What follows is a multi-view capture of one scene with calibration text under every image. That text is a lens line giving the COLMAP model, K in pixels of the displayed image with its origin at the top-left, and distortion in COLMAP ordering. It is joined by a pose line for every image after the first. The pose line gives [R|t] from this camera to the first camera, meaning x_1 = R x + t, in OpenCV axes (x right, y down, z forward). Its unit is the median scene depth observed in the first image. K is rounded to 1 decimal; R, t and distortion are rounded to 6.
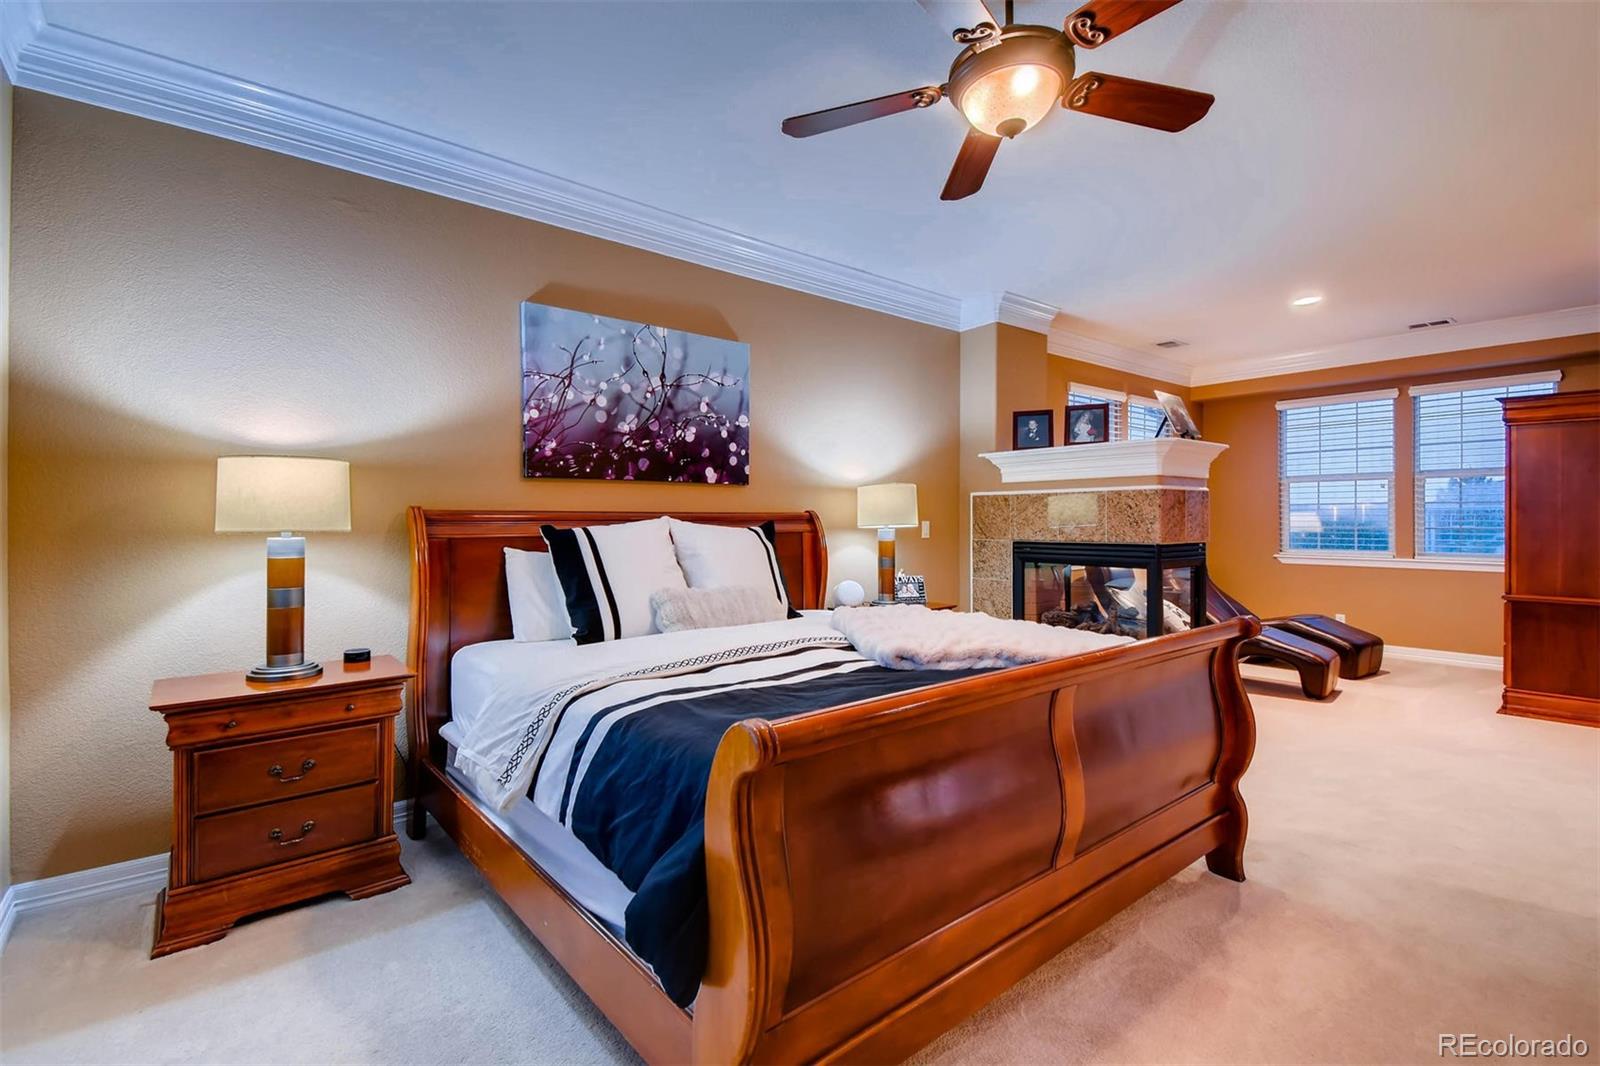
lens RADIAL K [[723.3, 0, 815.5], [0, 723.3, 518.3], [0, 0, 1]] dist [0.030184, -0.016748]
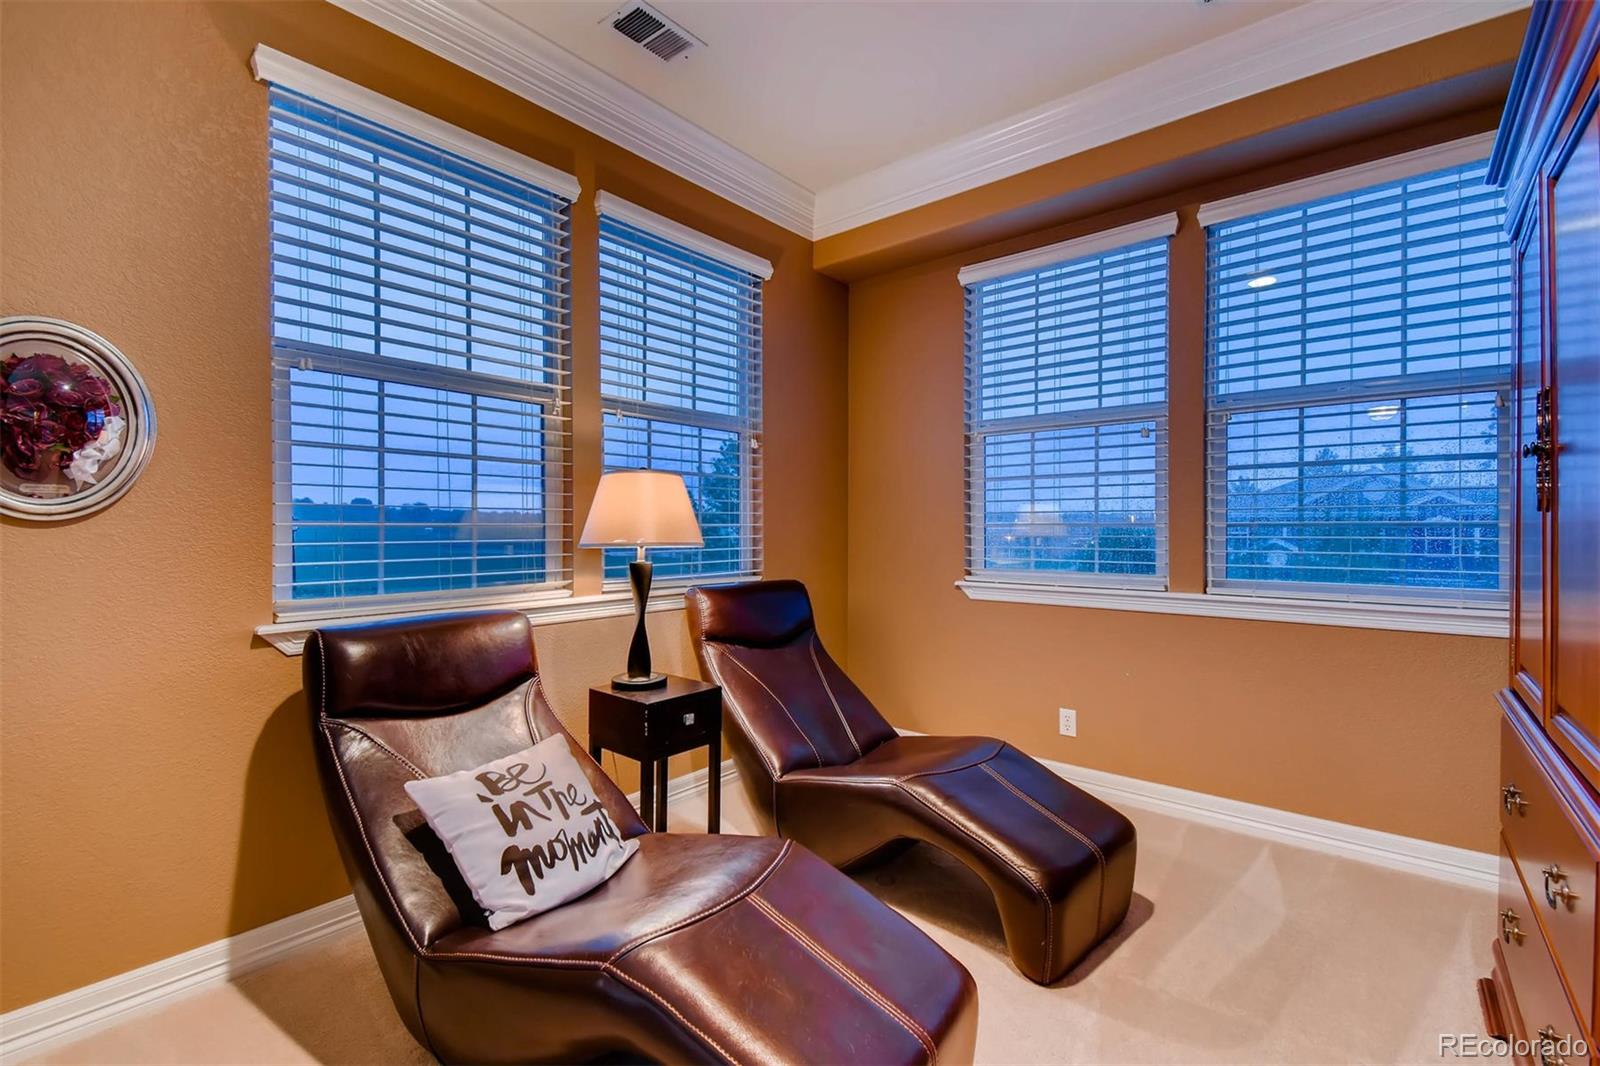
lens RADIAL K [[723.3, 0, 814.2], [0, 723.3, 529.1], [0, 0, 1]] dist [0.030184, -0.016748]
pose [[0.977358, 0.001066, 0.211590, 0.718804], [-0.001699, 0.999995, 0.002812, 0.022746], [-0.211585, -0.003108, 0.977355, 0.904432]]
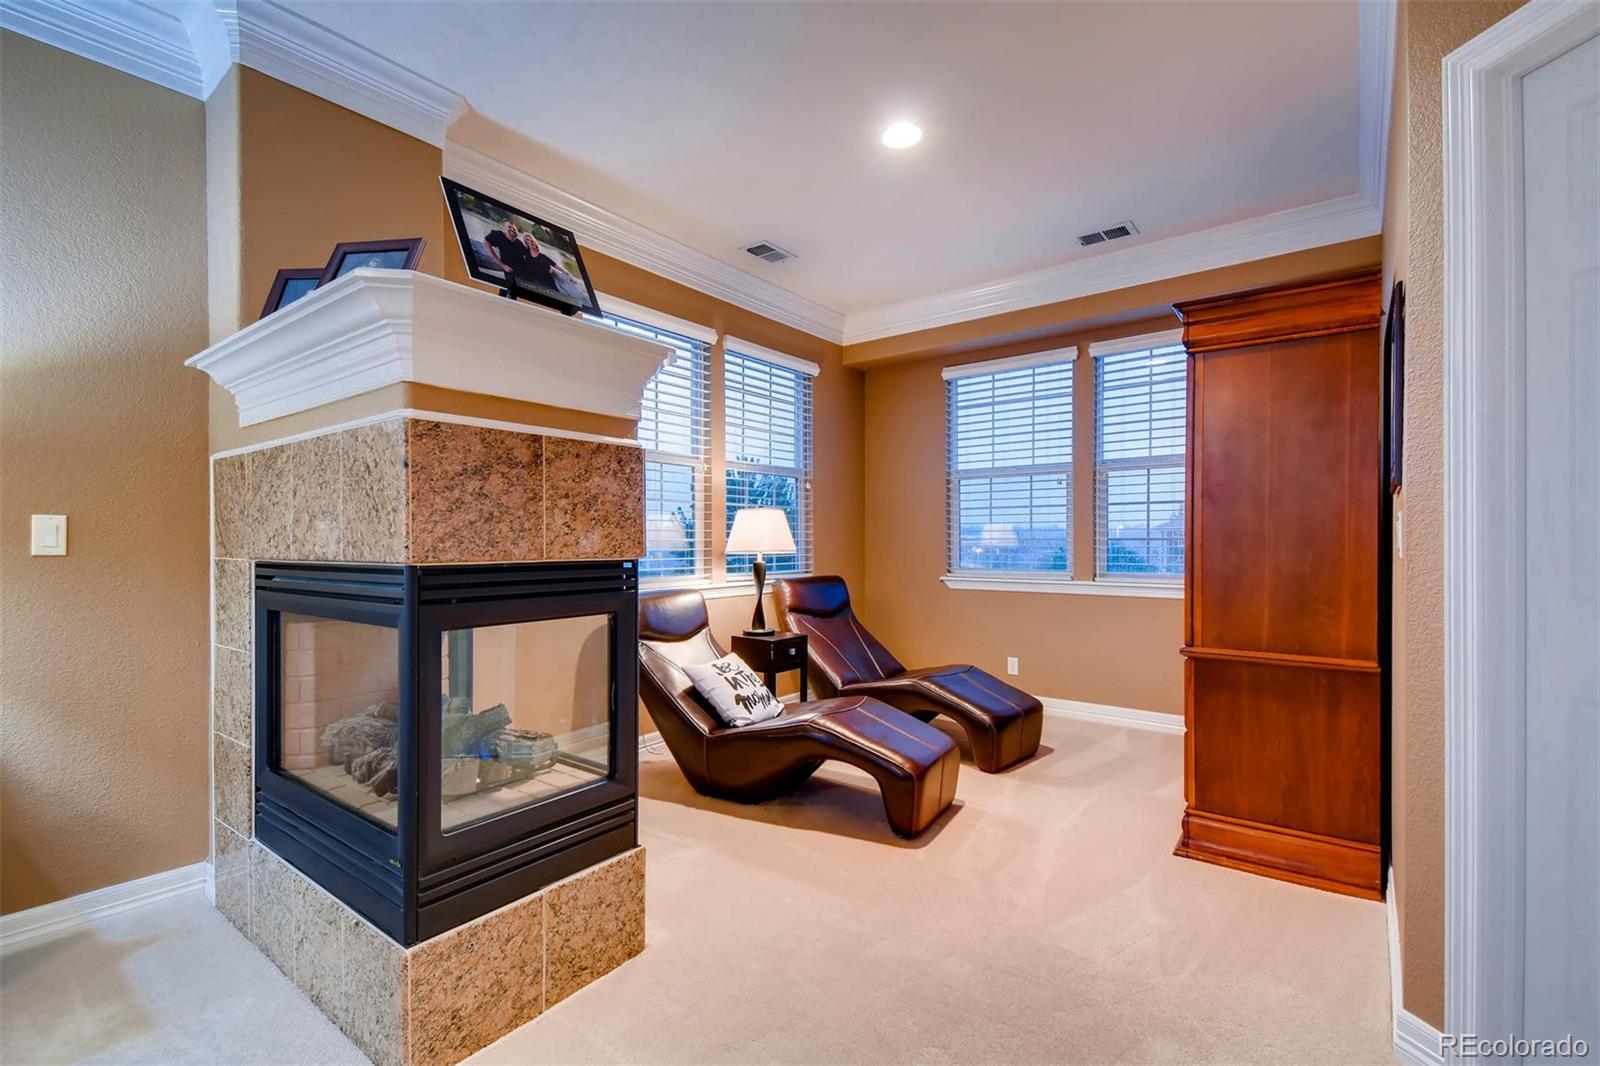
lens RADIAL K [[723.3, 0, 810.3], [0, 723.3, 544.6], [0, 0, 1]] dist [0.030184, -0.016748]
pose [[0.969966, -0.001892, 0.243232, 0.539706], [0.000215, 0.999976, 0.006923, 0.020569], [-0.243240, -0.006663, 0.969943, 0.541716]]
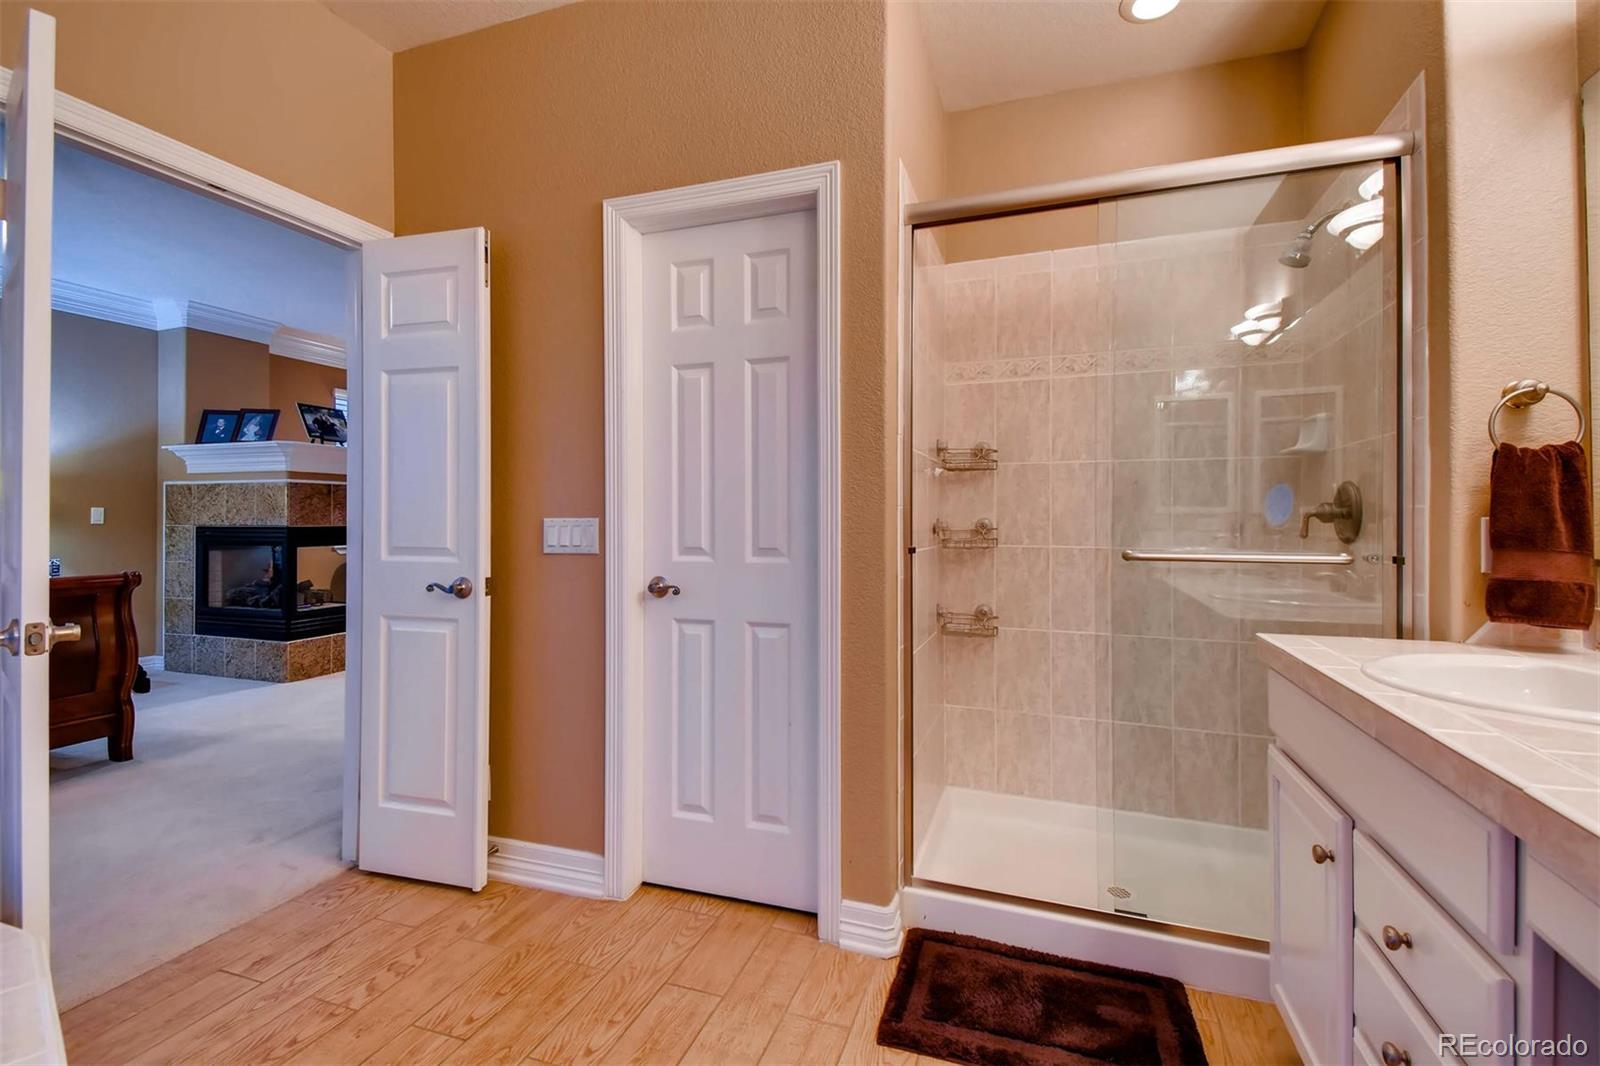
lens RADIAL K [[723.3, 0, 809.1], [0, 723.3, 519.8], [0, 0, 1]] dist [0.030184, -0.016748]
pose [[0.848504, 0.004121, 0.529173, 0.525053], [-0.006580, 0.999975, 0.002762, 0.013607], [-0.529148, -0.005826, 0.848509, -0.497653]]
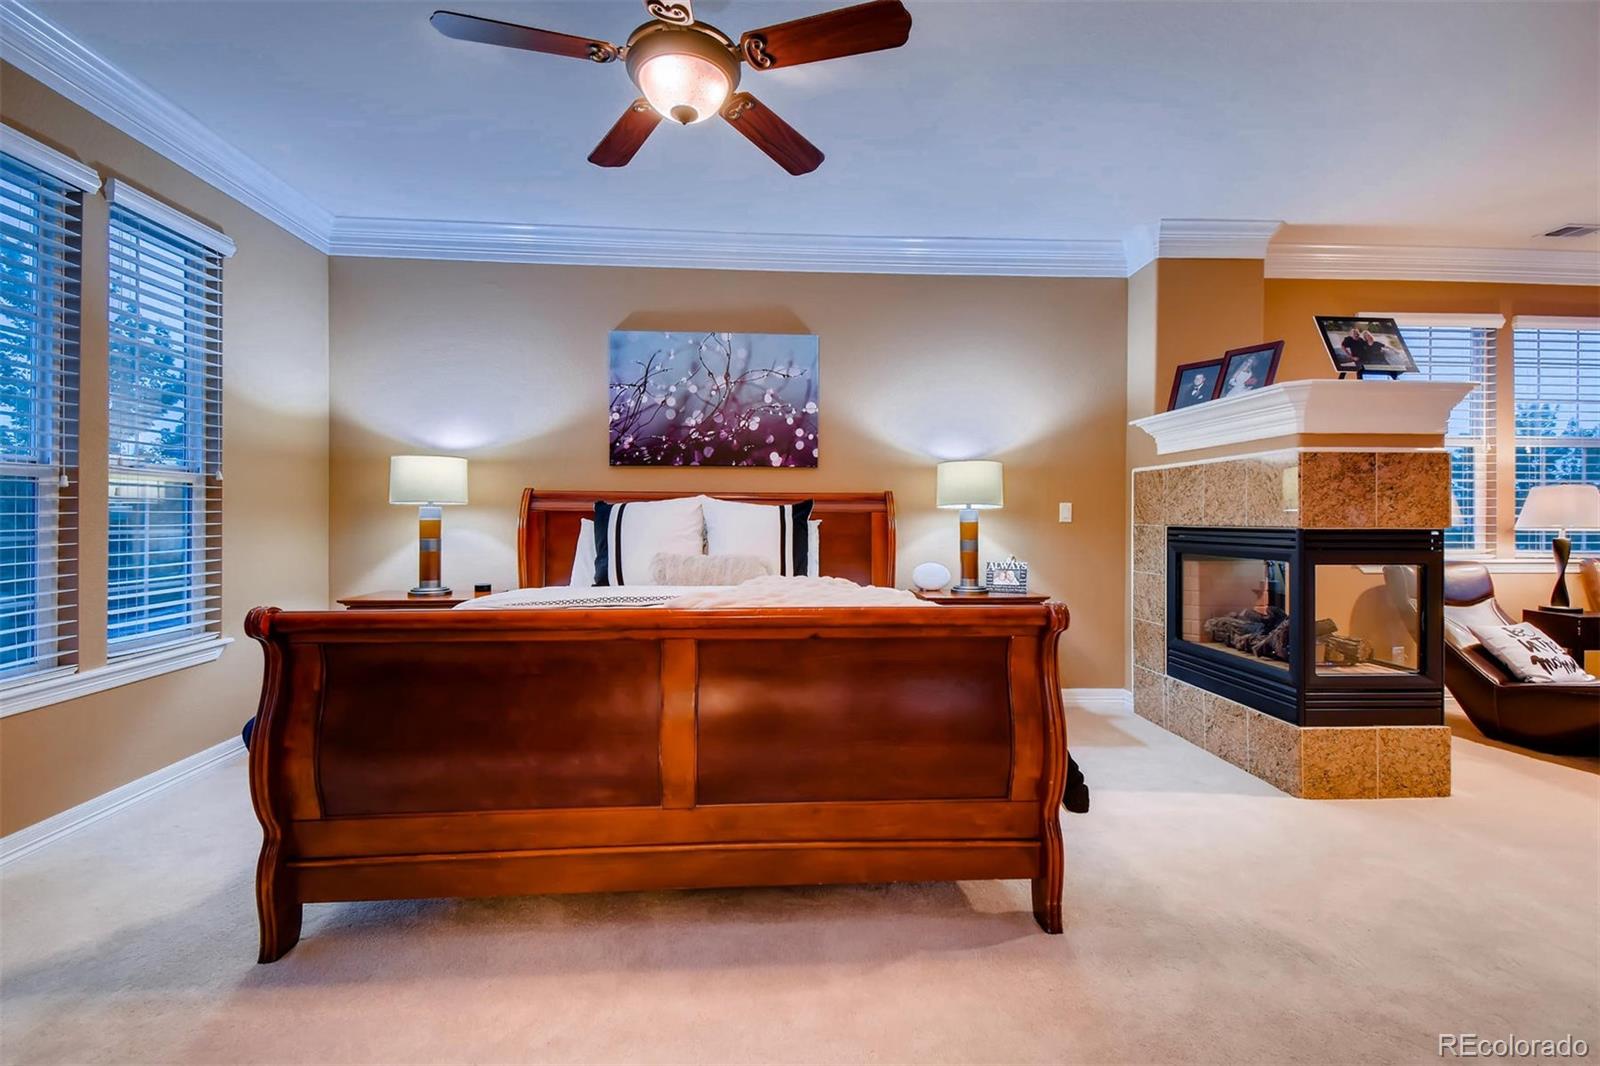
lens RADIAL K [[723.3, 0, 790.5], [0, 723.3, 515.2], [0, 0, 1]] dist [0.030184, -0.016748]
pose [[0.807159, 0.003732, -0.590322, 0.455761], [-0.003458, 0.999993, 0.001594, 0.021189], [0.590324, 0.000754, 0.807166, 0.103086]]
